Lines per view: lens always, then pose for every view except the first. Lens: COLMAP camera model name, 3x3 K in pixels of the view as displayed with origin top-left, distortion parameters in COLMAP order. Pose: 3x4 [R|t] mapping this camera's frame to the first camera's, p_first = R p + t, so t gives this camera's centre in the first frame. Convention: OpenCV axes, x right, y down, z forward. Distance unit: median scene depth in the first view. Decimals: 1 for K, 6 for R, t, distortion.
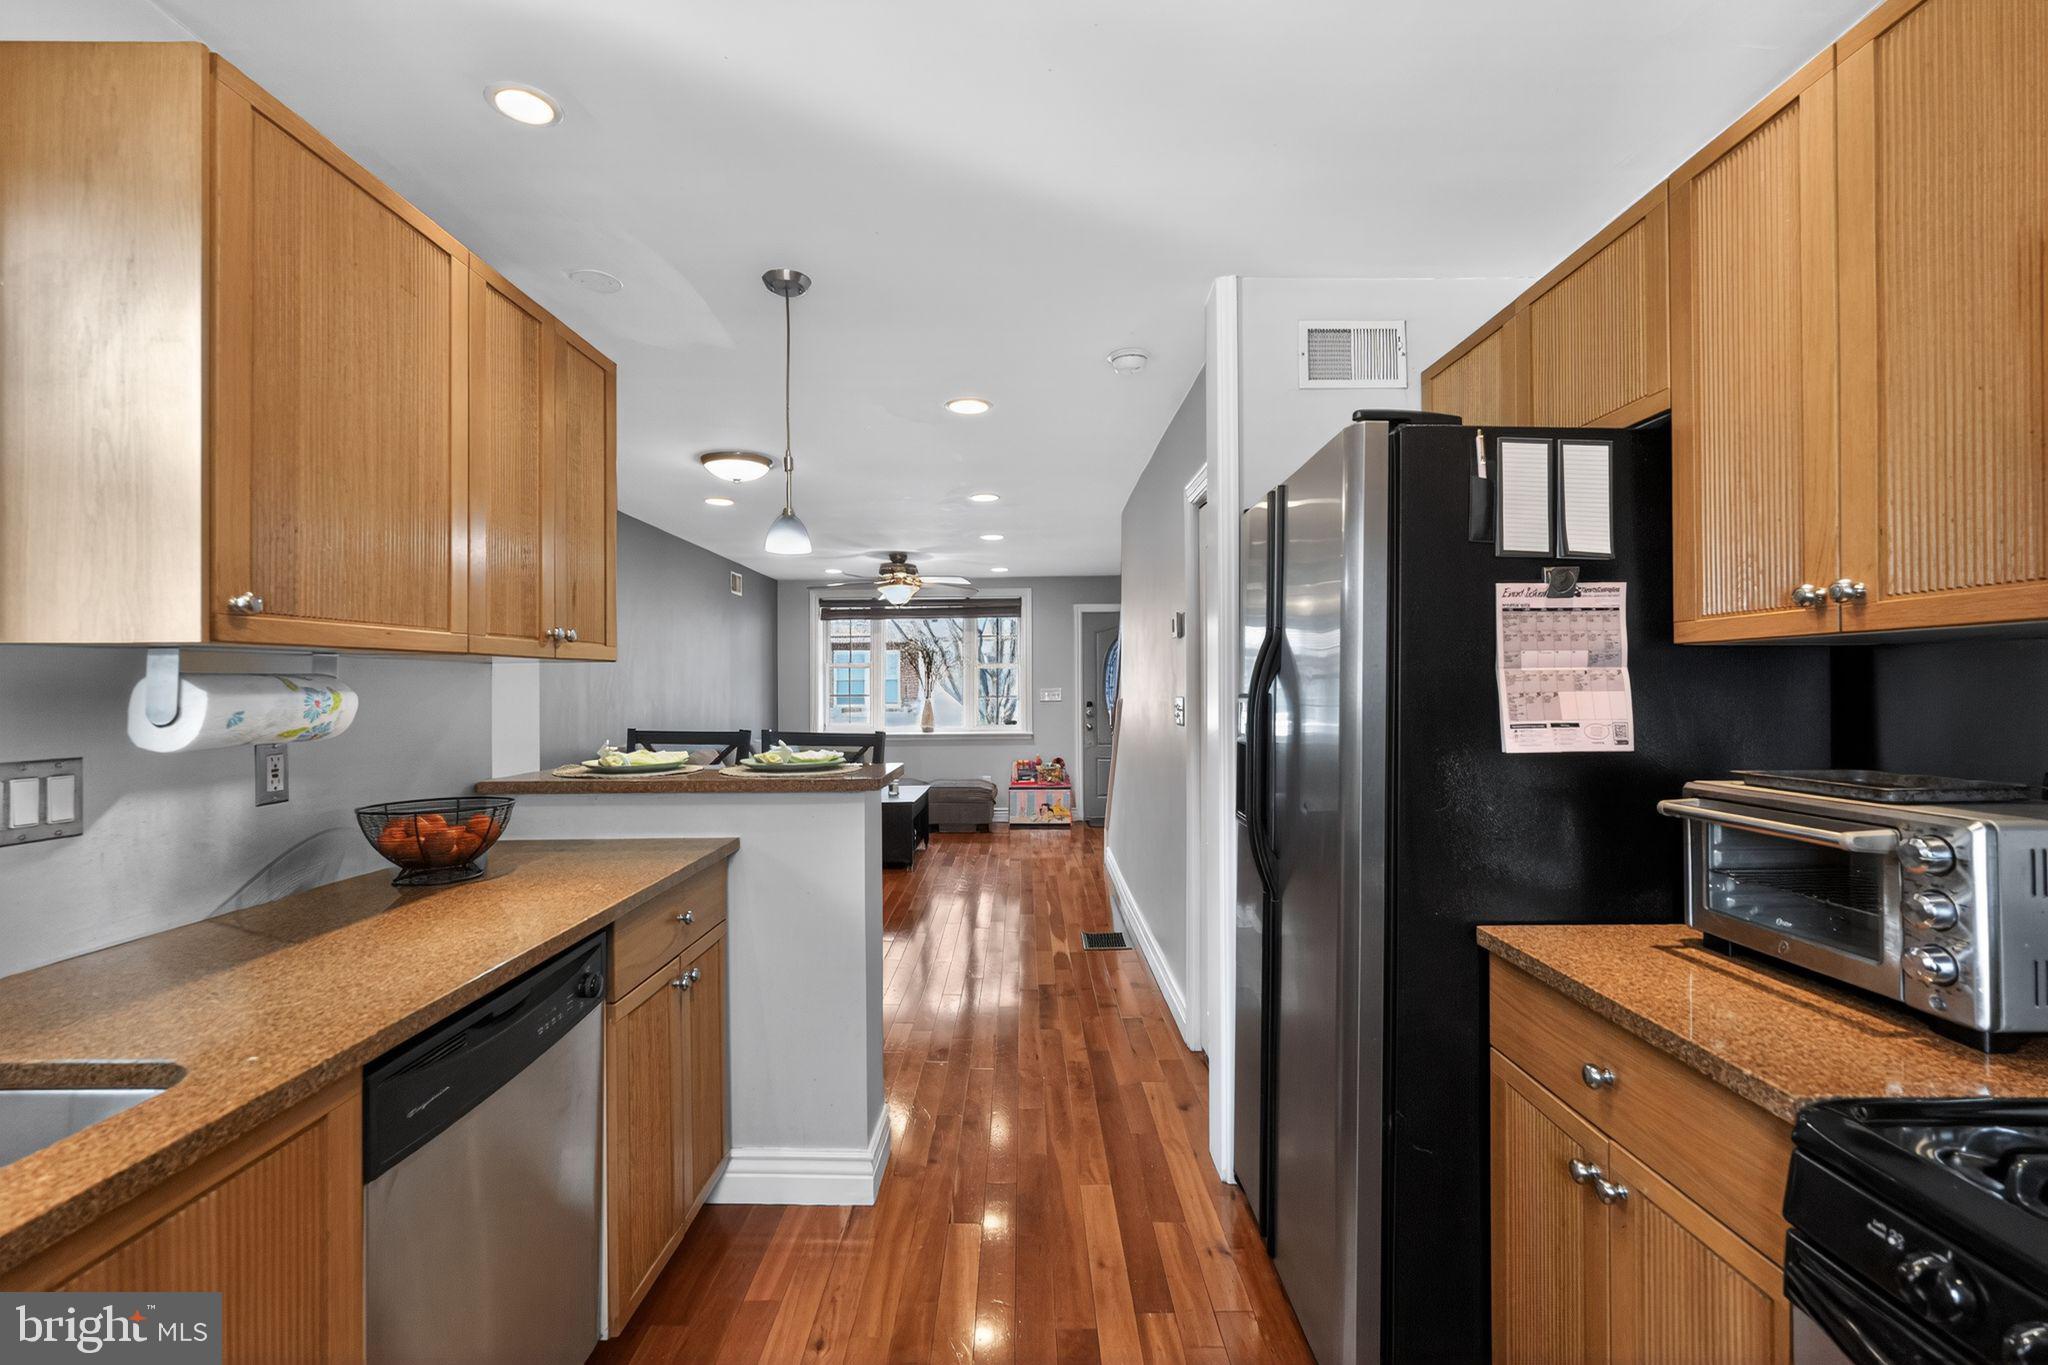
lens RADIAL K [[896.5, 0, 1025.2], [0, 896.5, 675.3], [0, 0, 1]] dist [-0.026079, 0.000024]
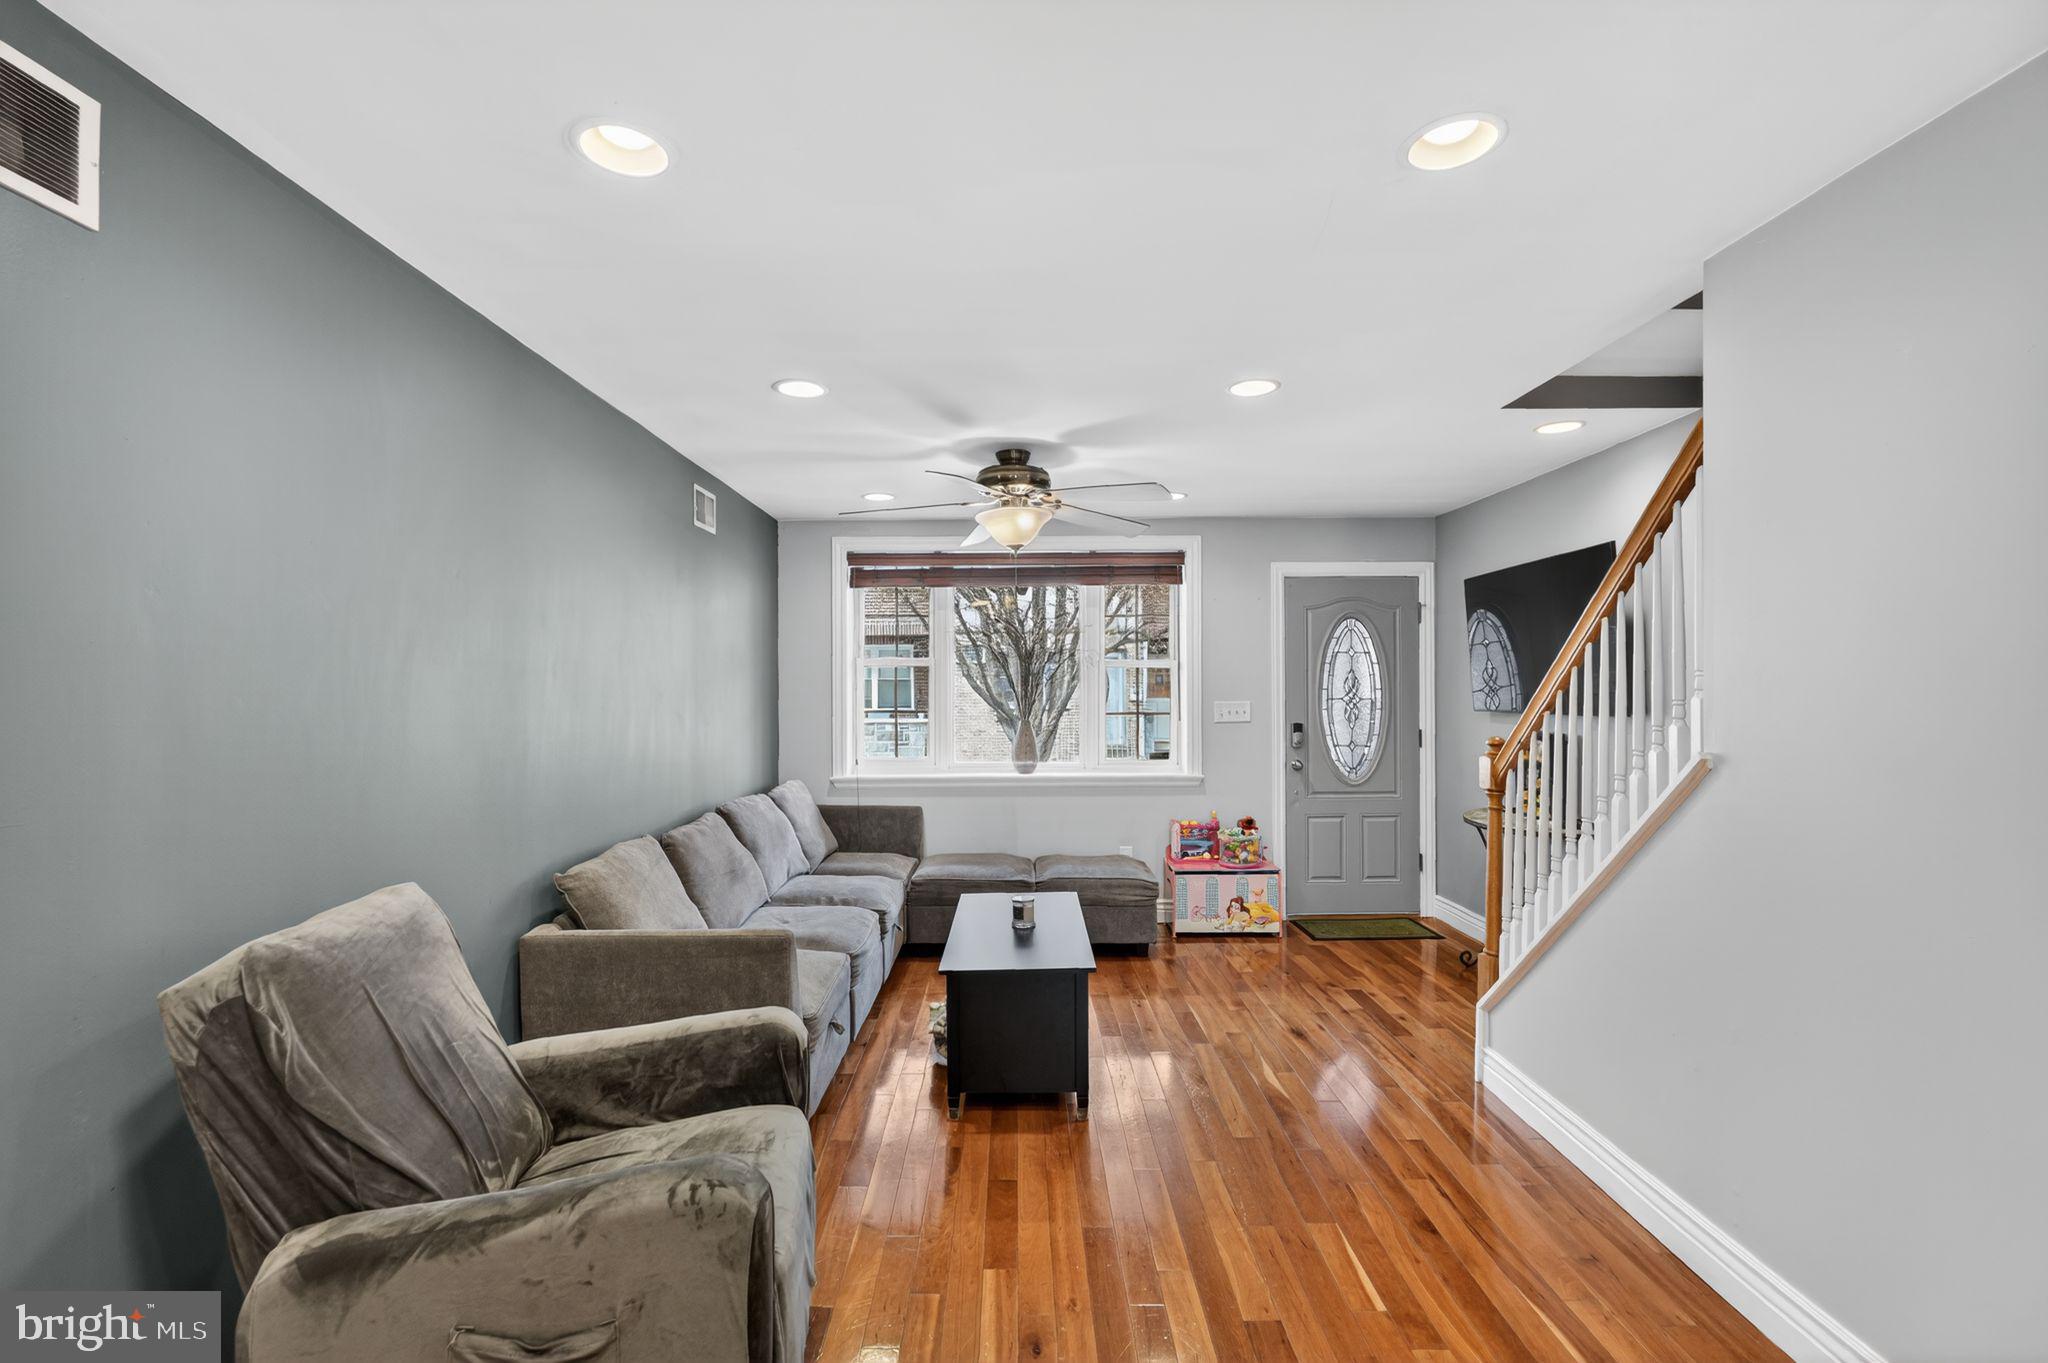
lens RADIAL K [[896.5, 0, 1025.2], [0, 896.5, 674.3], [0, 0, 1]] dist [-0.026079, 0.000024]
pose [[0.999930, 0.004158, 0.011108, -0.118467], [-0.004159, 0.999991, 0.000055, -0.003011], [-0.011108, -0.000102, 0.999938, 0.400626]]
